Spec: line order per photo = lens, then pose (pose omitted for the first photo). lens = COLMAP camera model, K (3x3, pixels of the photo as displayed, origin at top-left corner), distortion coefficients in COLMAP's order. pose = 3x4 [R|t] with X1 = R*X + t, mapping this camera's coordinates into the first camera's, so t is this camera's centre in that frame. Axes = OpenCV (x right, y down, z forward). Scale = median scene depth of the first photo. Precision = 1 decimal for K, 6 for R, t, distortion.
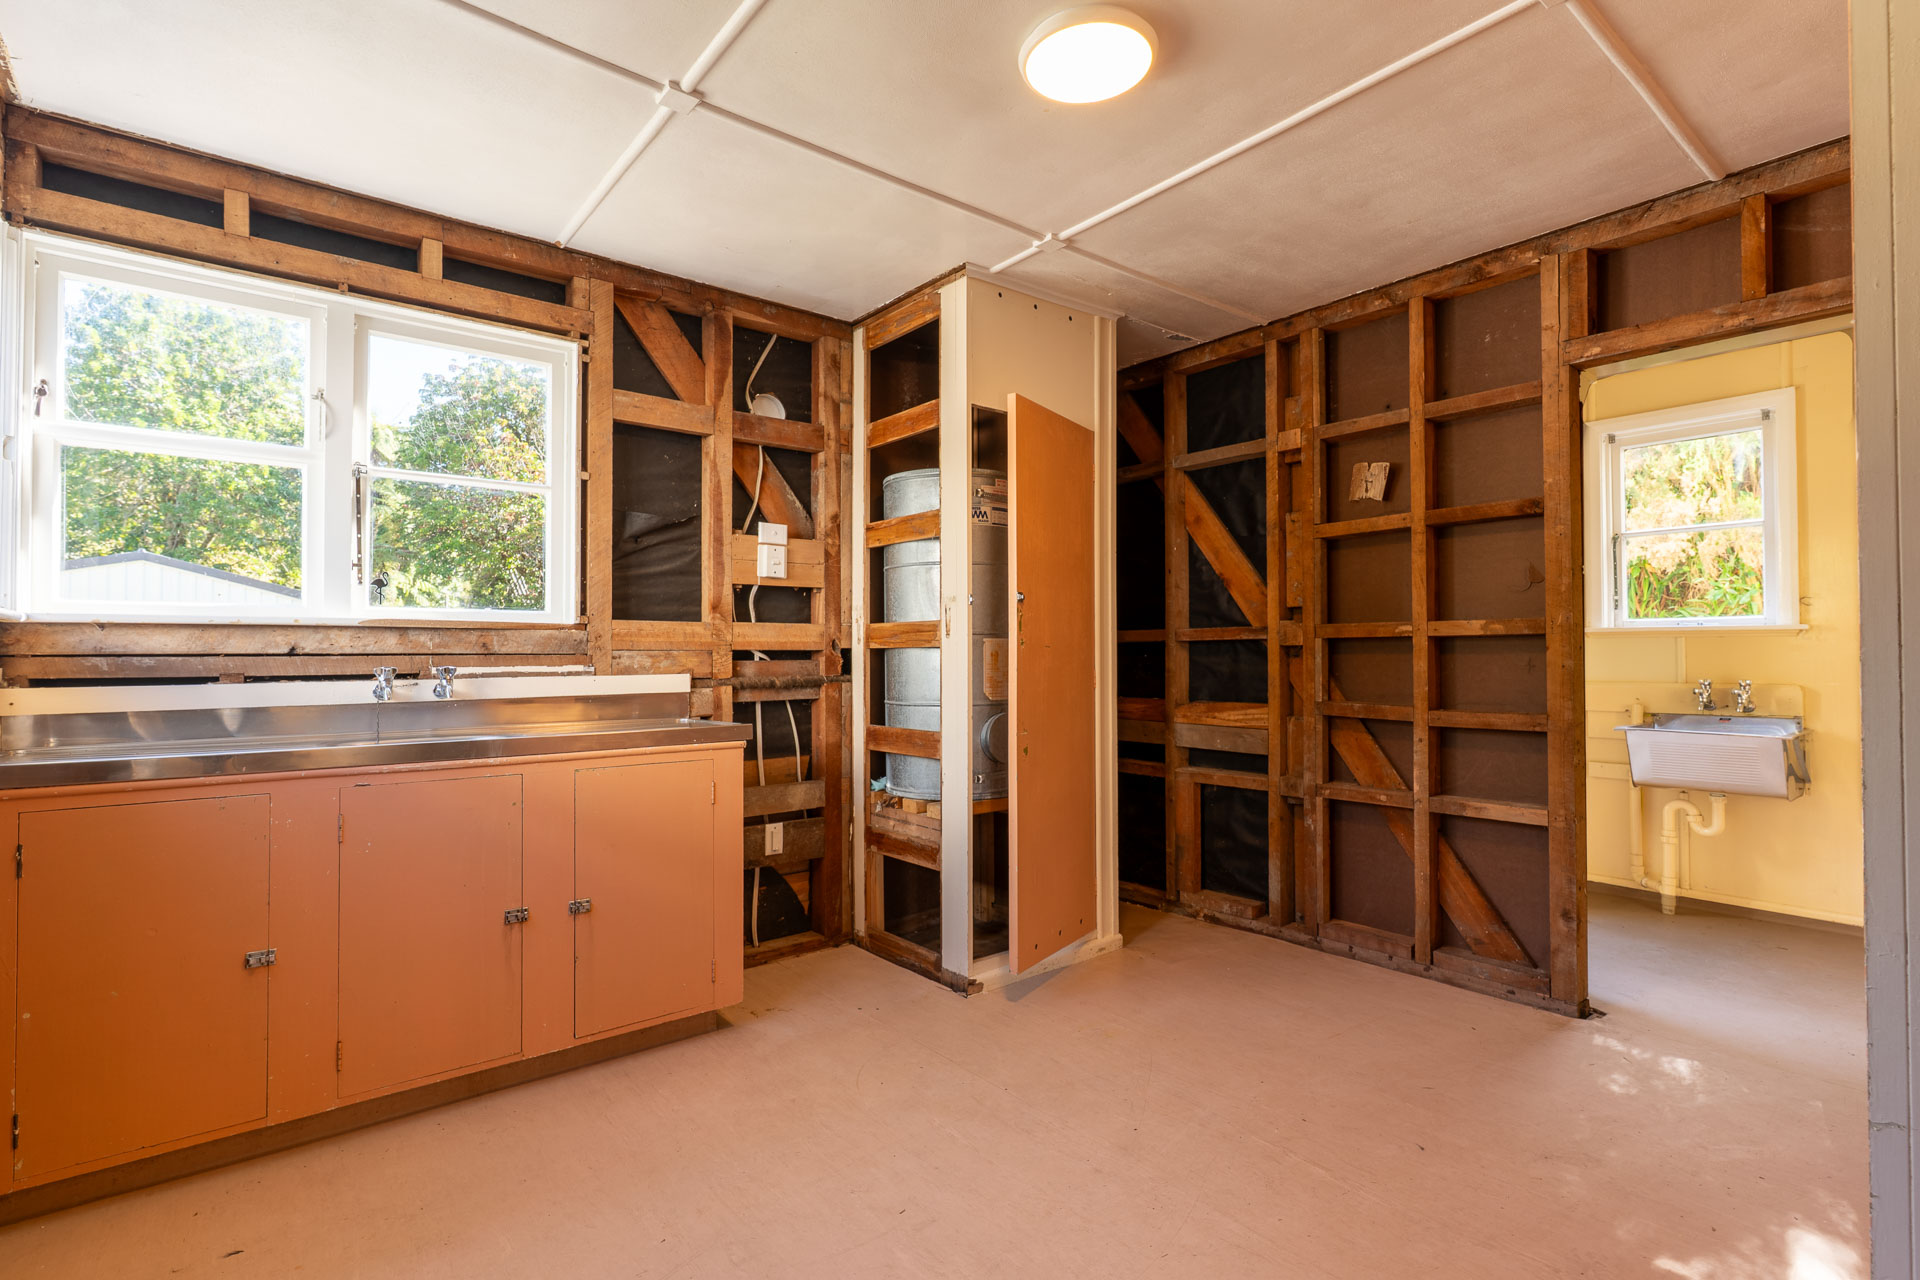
lens RADIAL K [[910.5, 0, 955.8], [0, 910.5, 639.4], [0, 0, 1]] dist [-0.001759, -0.001004]
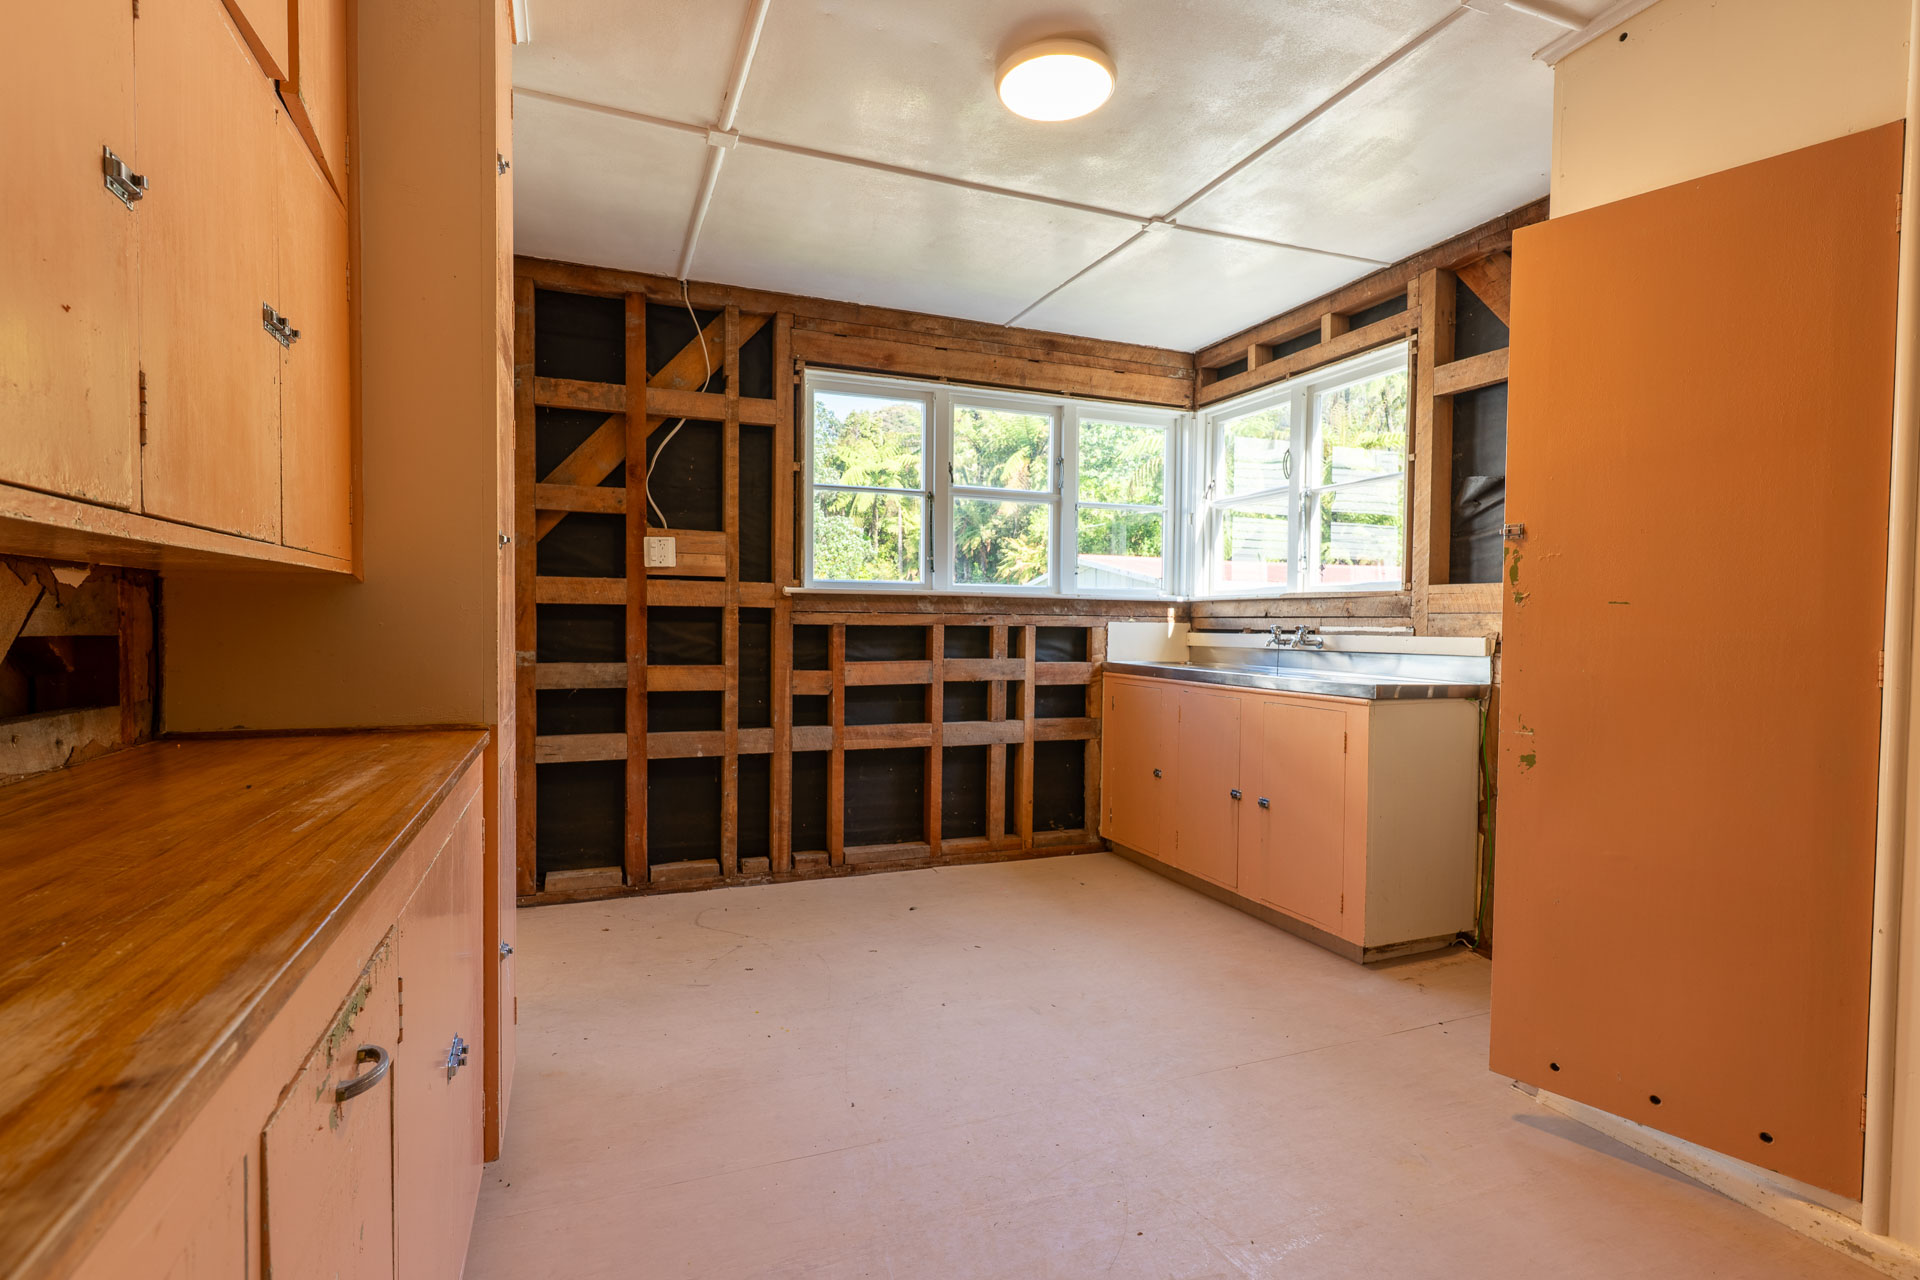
lens RADIAL K [[910.5, 0, 955.6], [0, 910.5, 643.2], [0, 0, 1]] dist [-0.001759, -0.001004]
pose [[-0.294238, 0.021116, -0.955499, 0.864814], [0.004033, 0.999774, 0.020852, 0.023822], [0.955724, 0.002282, -0.294256, 0.829402]]
